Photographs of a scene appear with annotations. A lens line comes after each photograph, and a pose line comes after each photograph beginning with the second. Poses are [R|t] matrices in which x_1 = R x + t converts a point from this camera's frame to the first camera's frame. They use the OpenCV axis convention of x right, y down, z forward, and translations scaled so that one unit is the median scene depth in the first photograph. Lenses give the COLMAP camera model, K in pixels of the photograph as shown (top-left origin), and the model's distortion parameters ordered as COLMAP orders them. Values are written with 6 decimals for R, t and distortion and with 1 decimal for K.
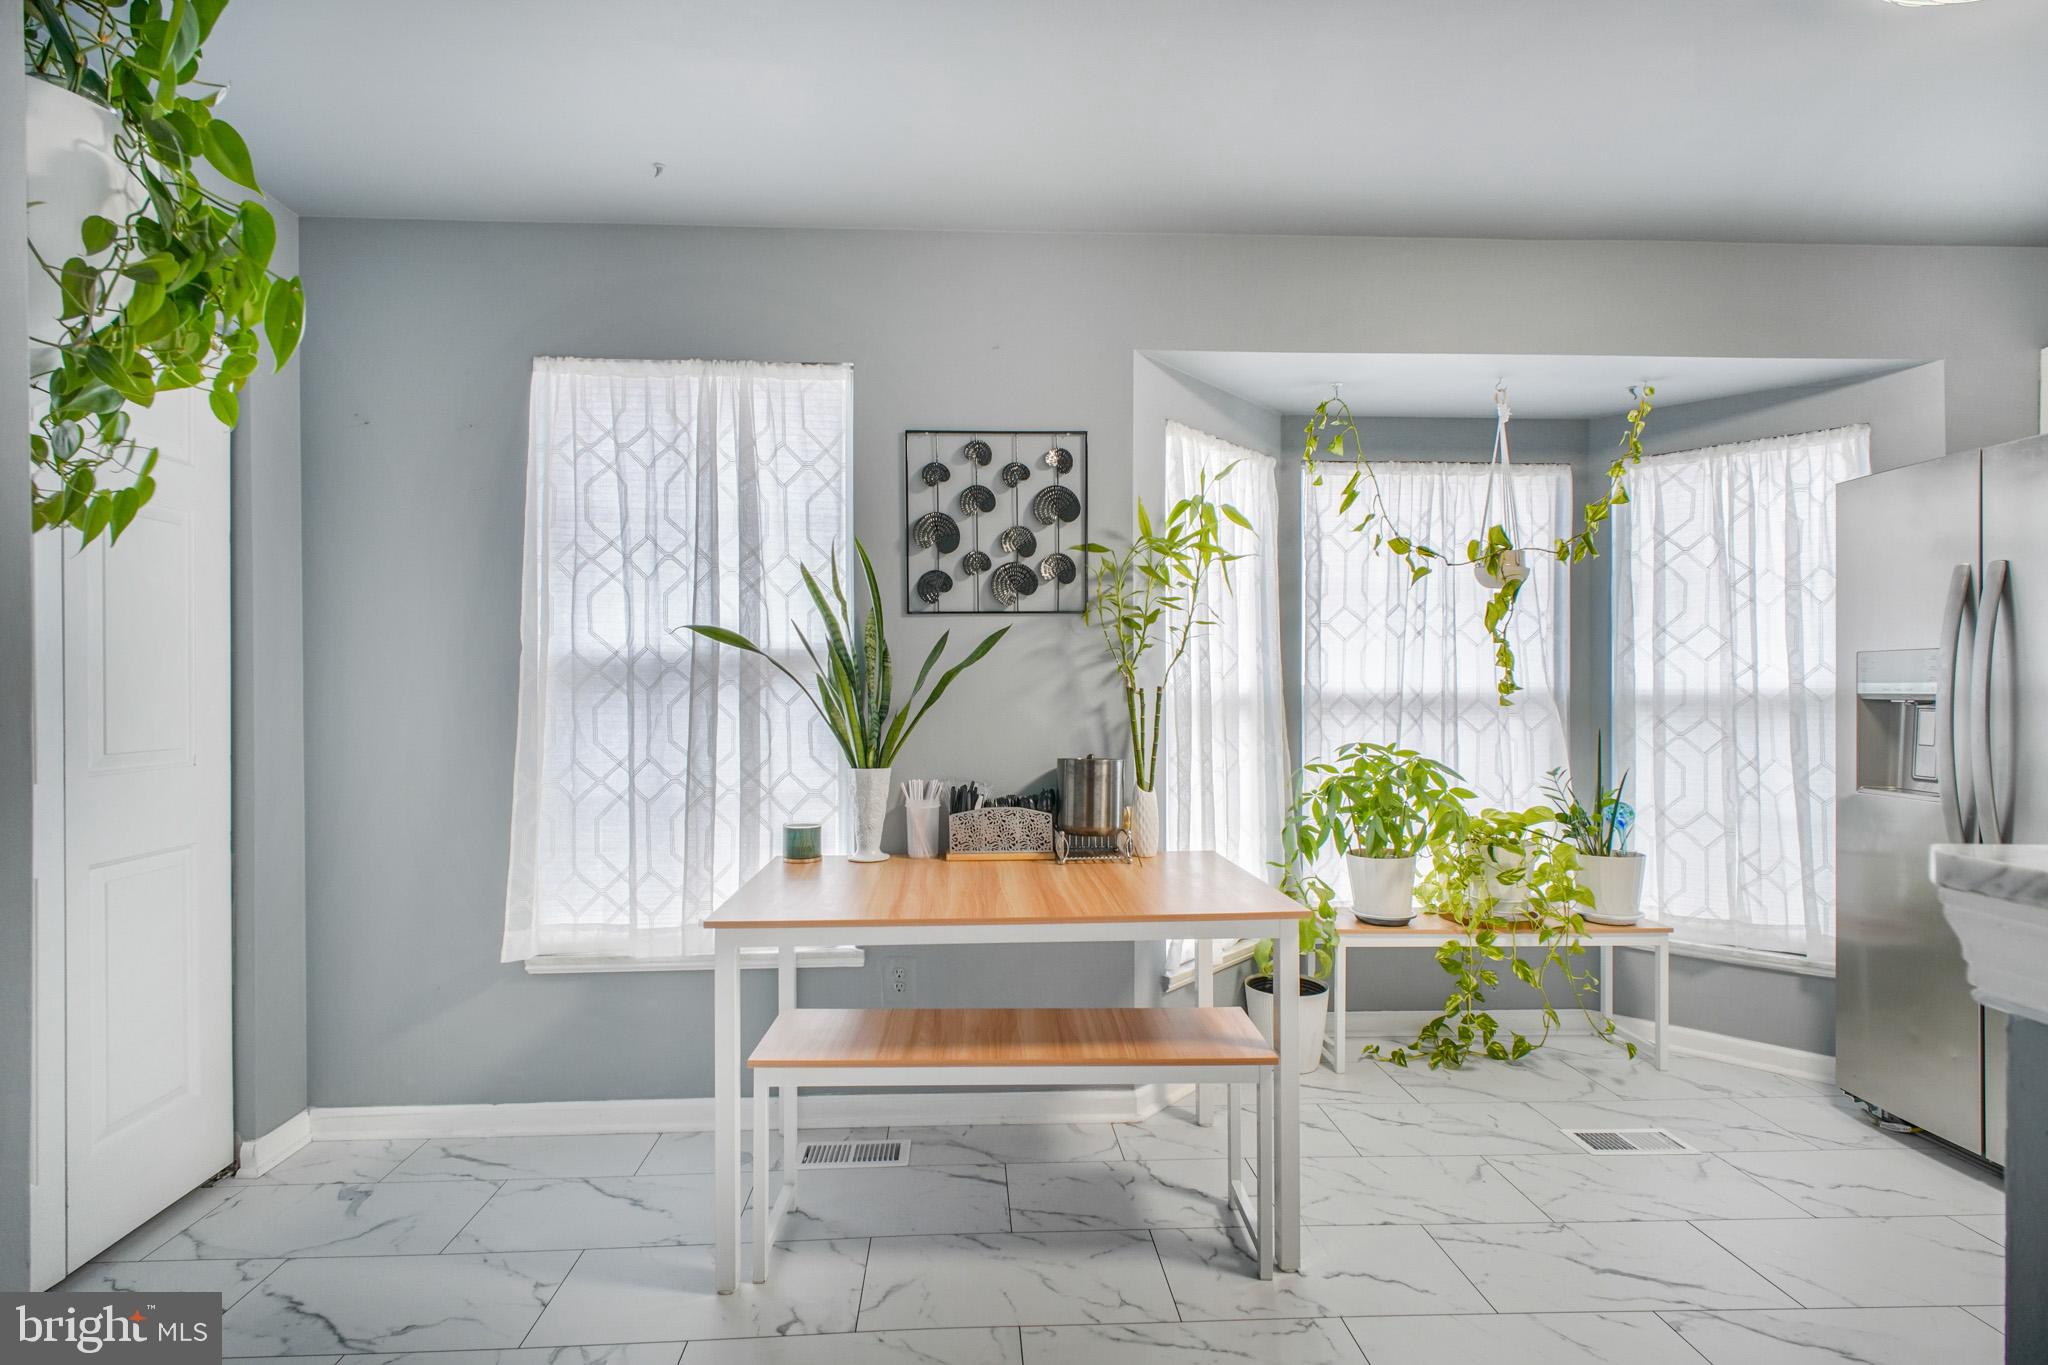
lens RADIAL K [[954.0, 0, 1000.7], [0, 954.0, 695.4], [0, 0, 1]] dist [0.010183, -0.002958]
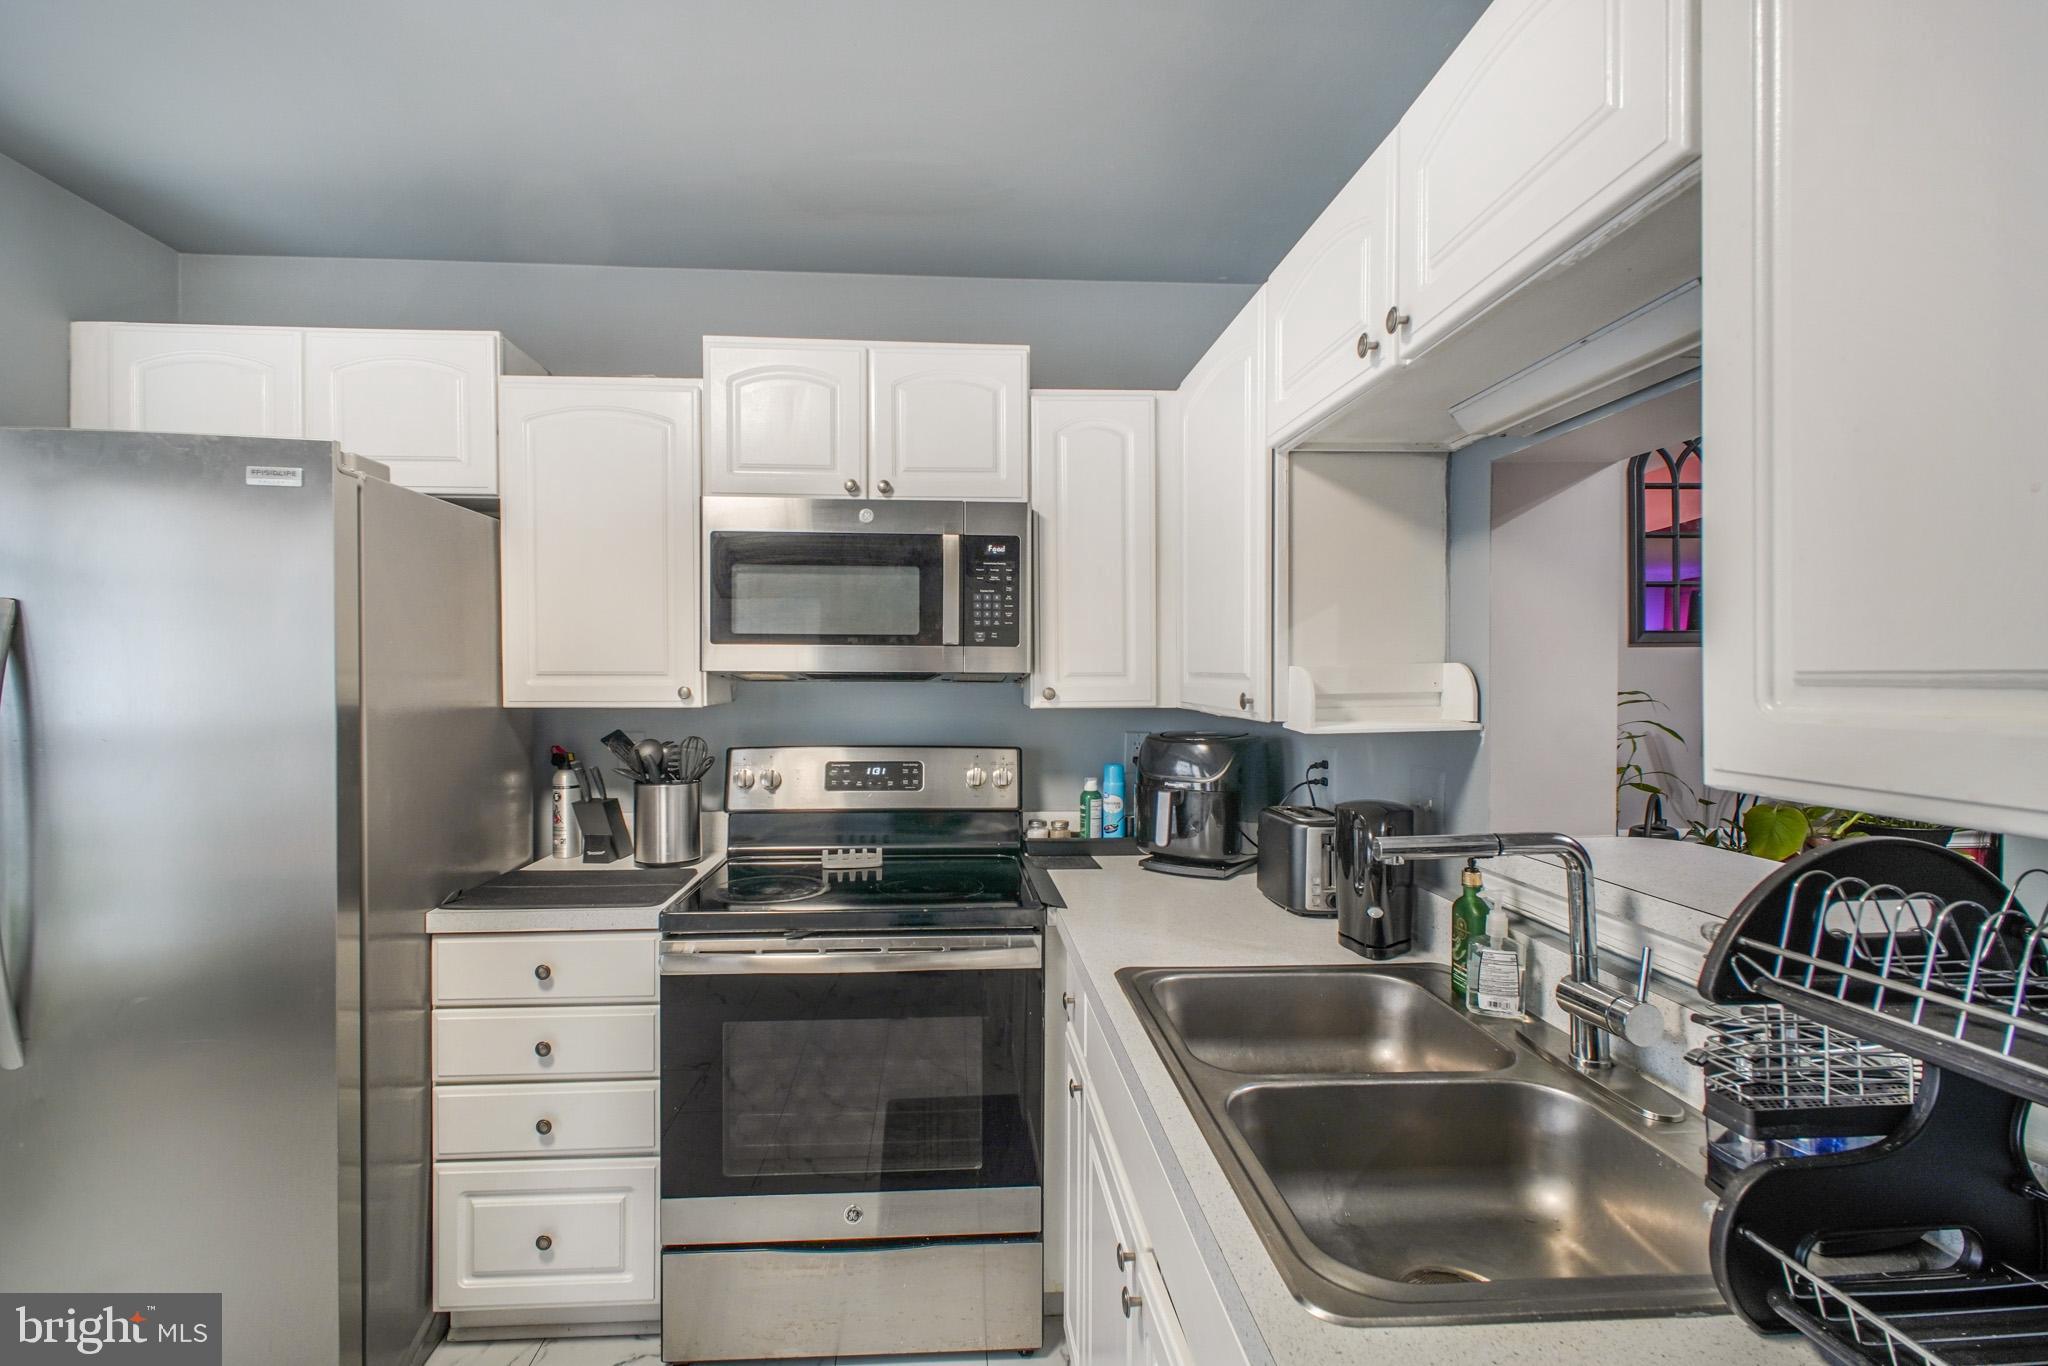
lens RADIAL K [[954.0, 0, 1008.3], [0, 954.0, 687.3], [0, 0, 1]] dist [0.010183, -0.002958]
pose [[-0.021576, -0.010026, 0.999717, 0.289349], [-0.000884, 0.999950, 0.010010, -0.071057], [-0.999767, -0.000668, -0.021584, 0.258278]]
